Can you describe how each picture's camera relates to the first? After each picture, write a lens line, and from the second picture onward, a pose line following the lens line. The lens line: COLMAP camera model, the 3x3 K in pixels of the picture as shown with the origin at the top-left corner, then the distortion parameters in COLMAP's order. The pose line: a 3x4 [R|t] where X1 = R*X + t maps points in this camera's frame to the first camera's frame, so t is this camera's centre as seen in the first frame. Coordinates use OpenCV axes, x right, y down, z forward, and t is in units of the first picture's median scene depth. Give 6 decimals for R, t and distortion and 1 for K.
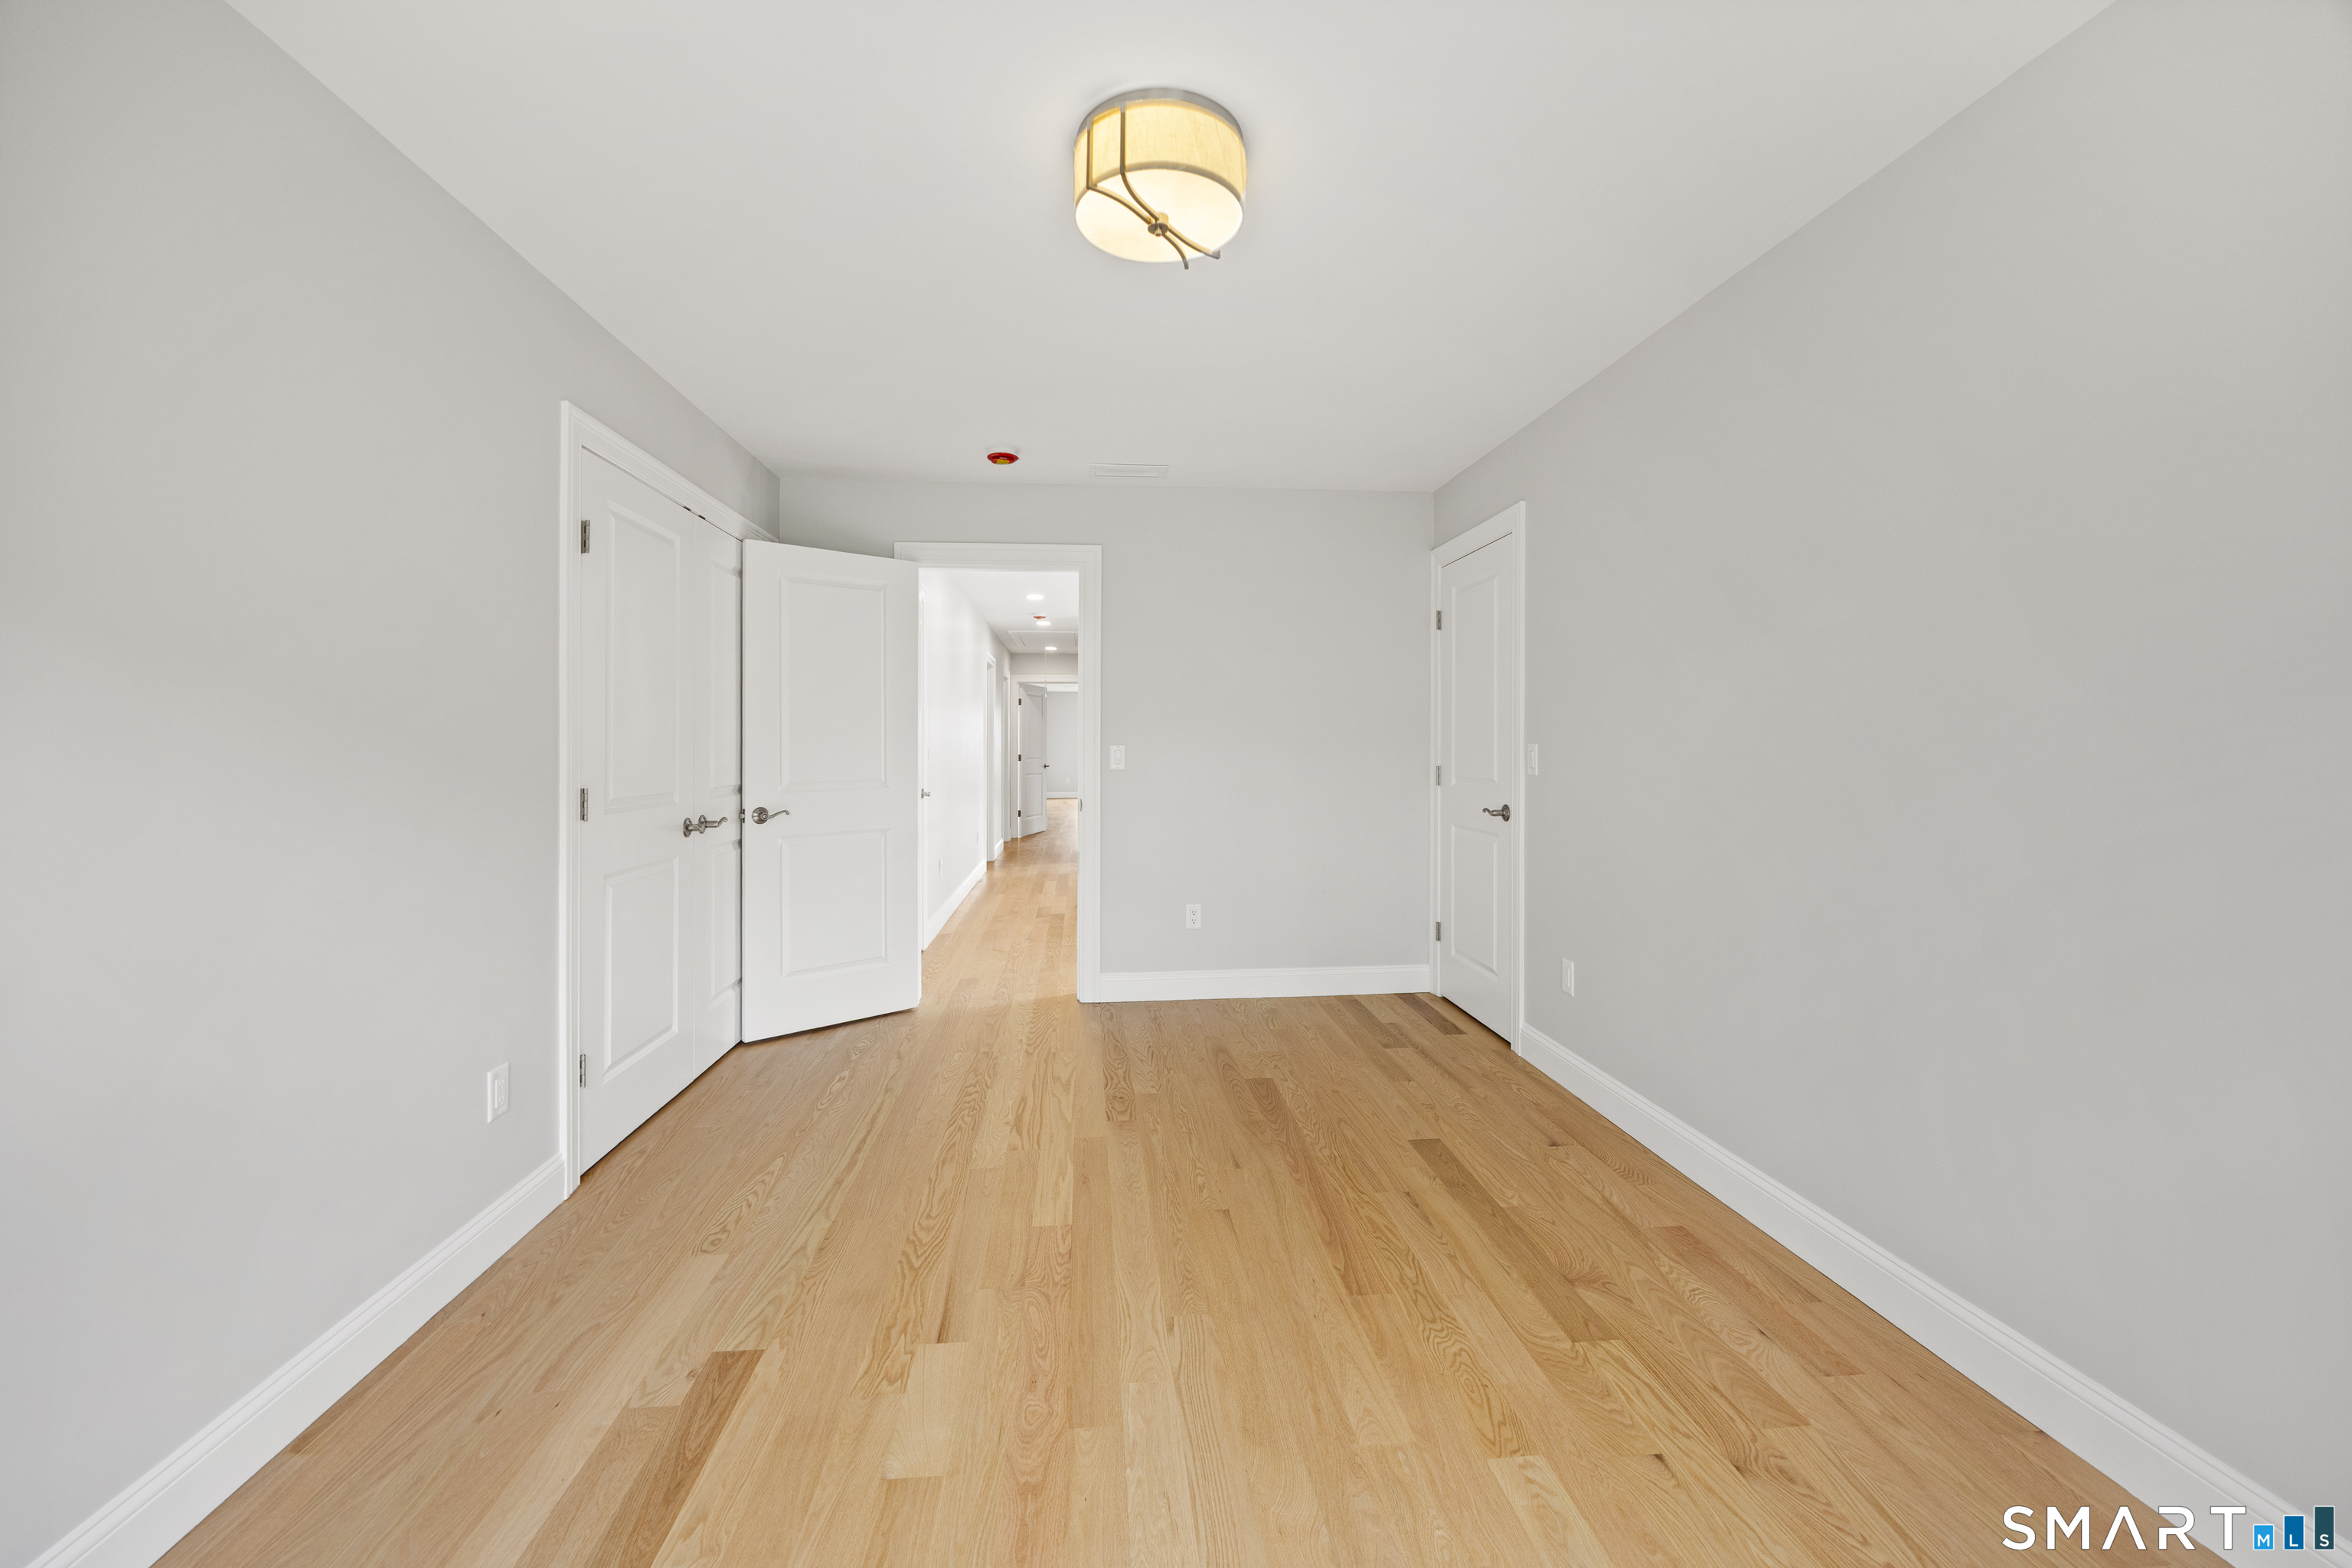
lens RADIAL K [[956.8, 0, 1175.3], [0, 956.8, 754.8], [0, 0, 1]] dist [0.000709, 0.000015]
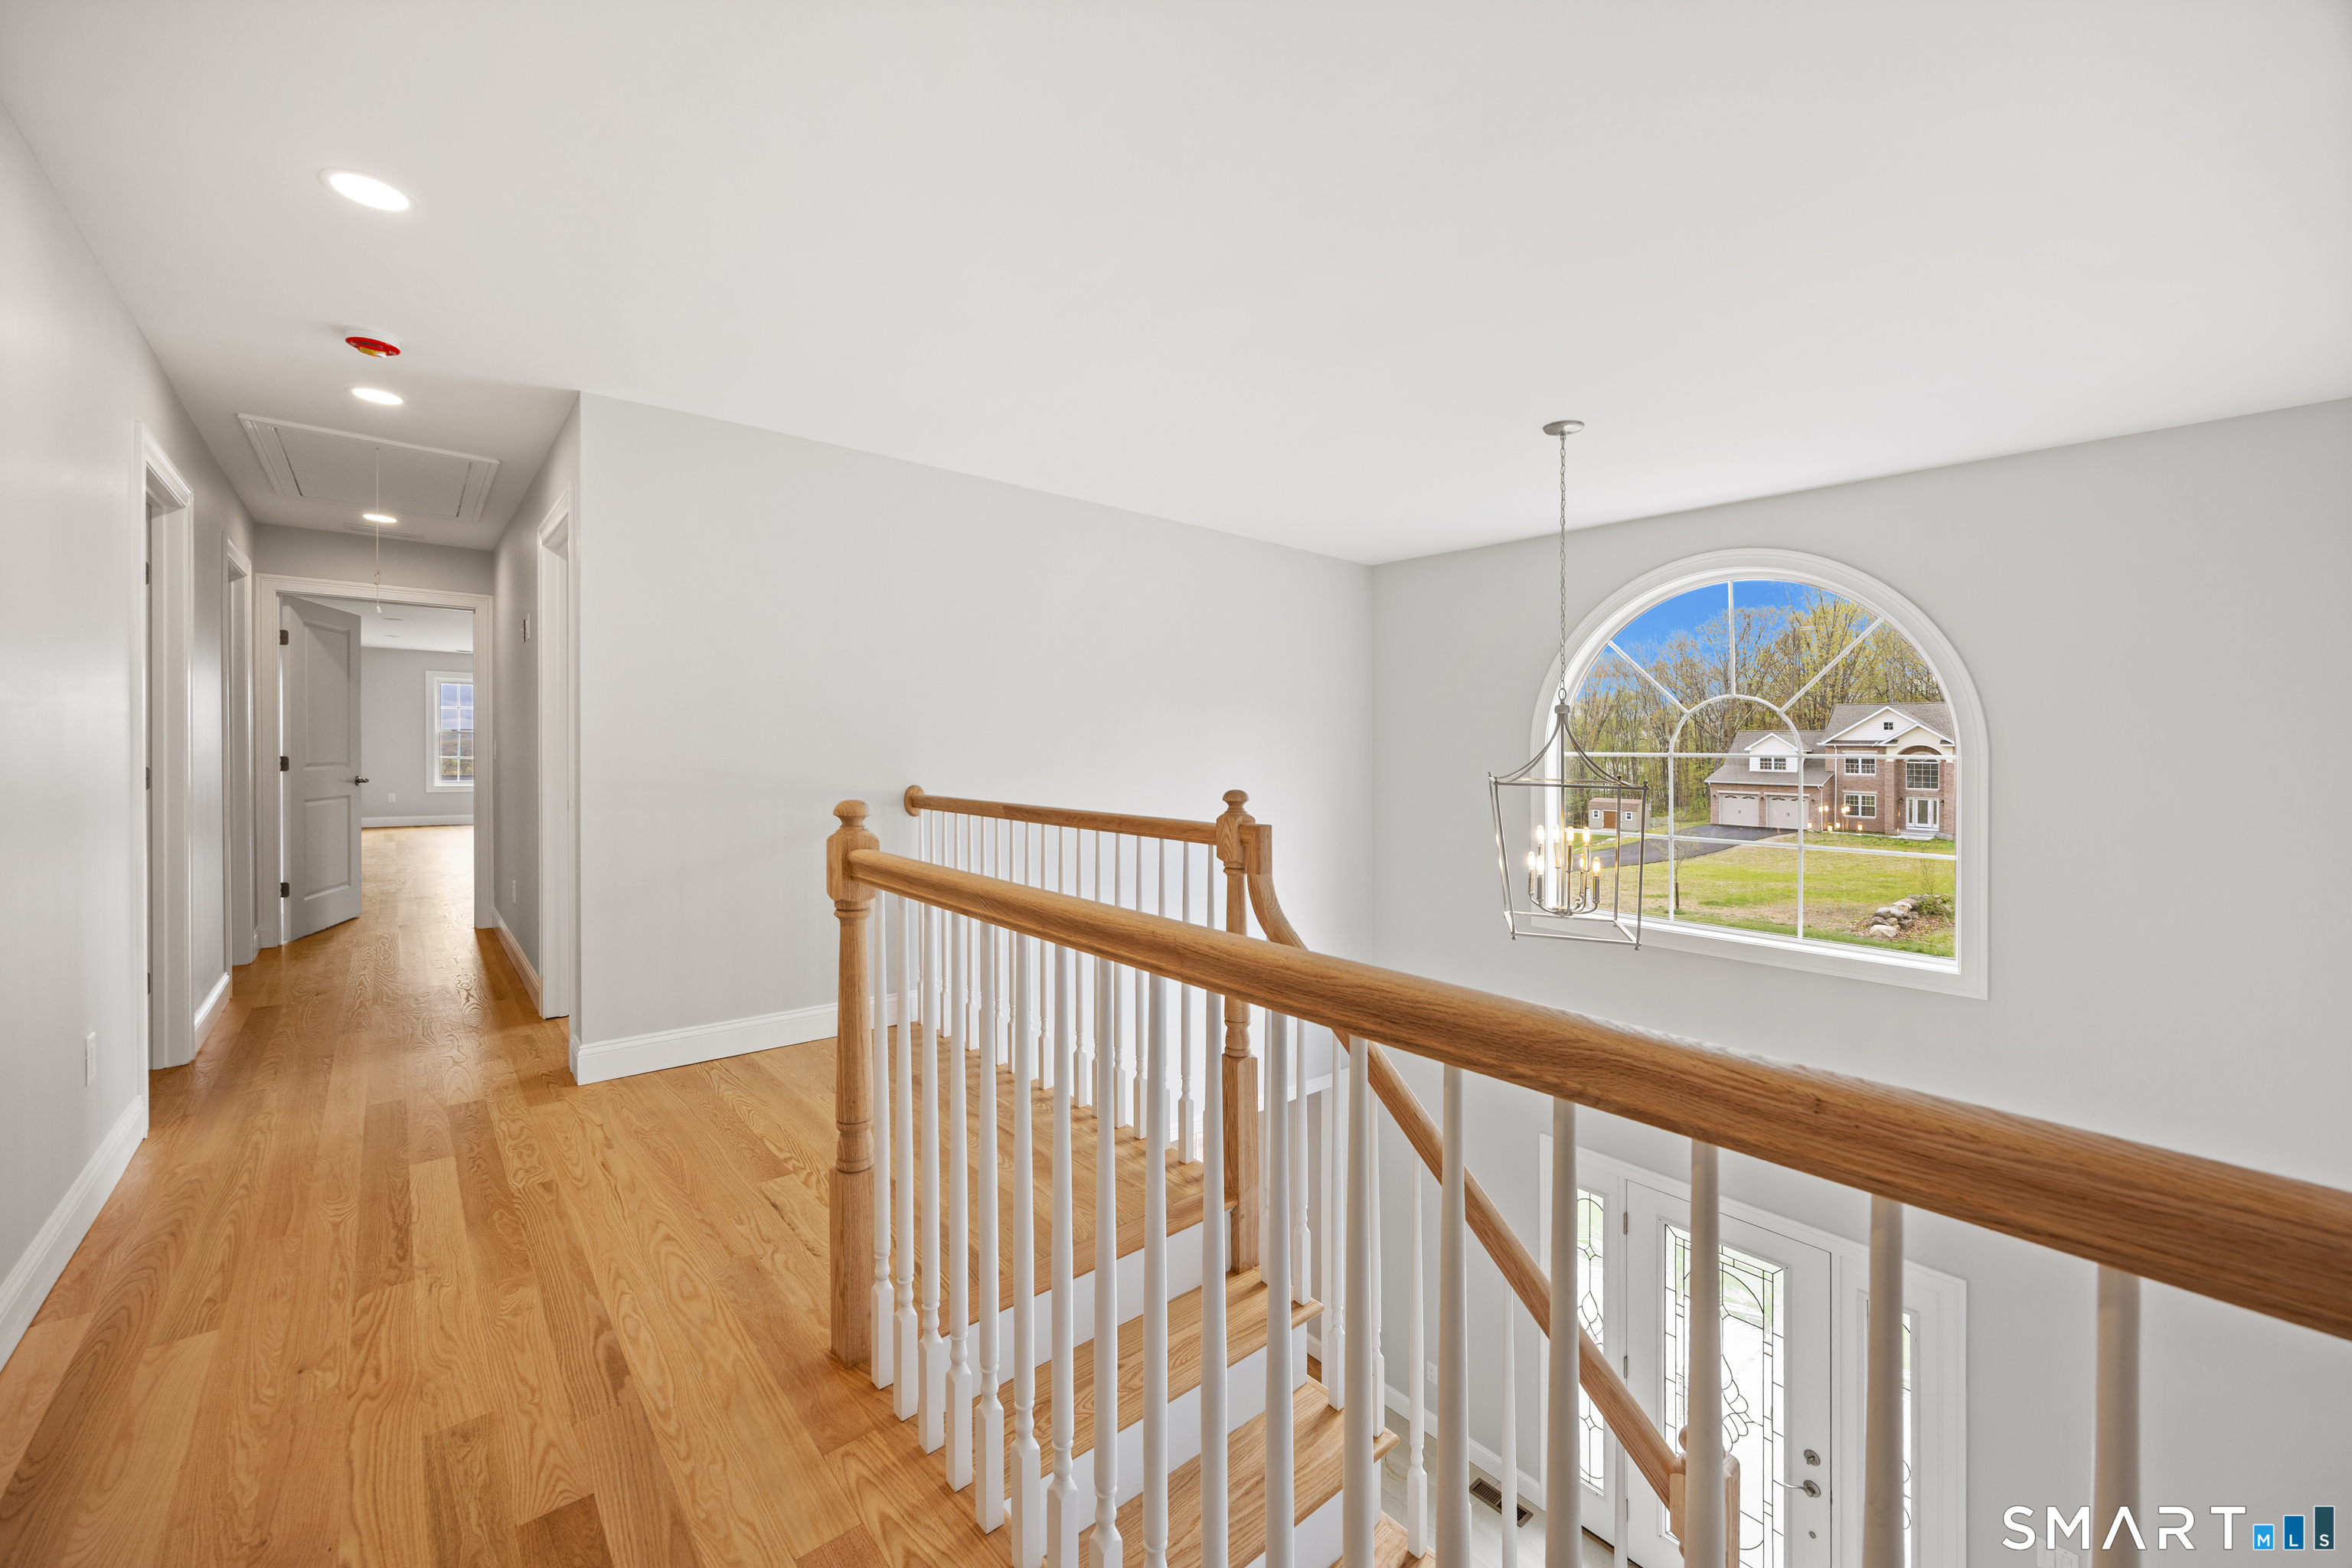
lens RADIAL K [[956.8, 0, 1175.3], [0, 956.8, 754.8], [0, 0, 1]] dist [0.000709, 0.000015]
pose [[0.829840, -0.004398, 0.557984, -0.068024], [0.004219, 0.999990, 0.001607, 0.000770], [-0.557985, 0.001020, 0.829850, 0.406978]]
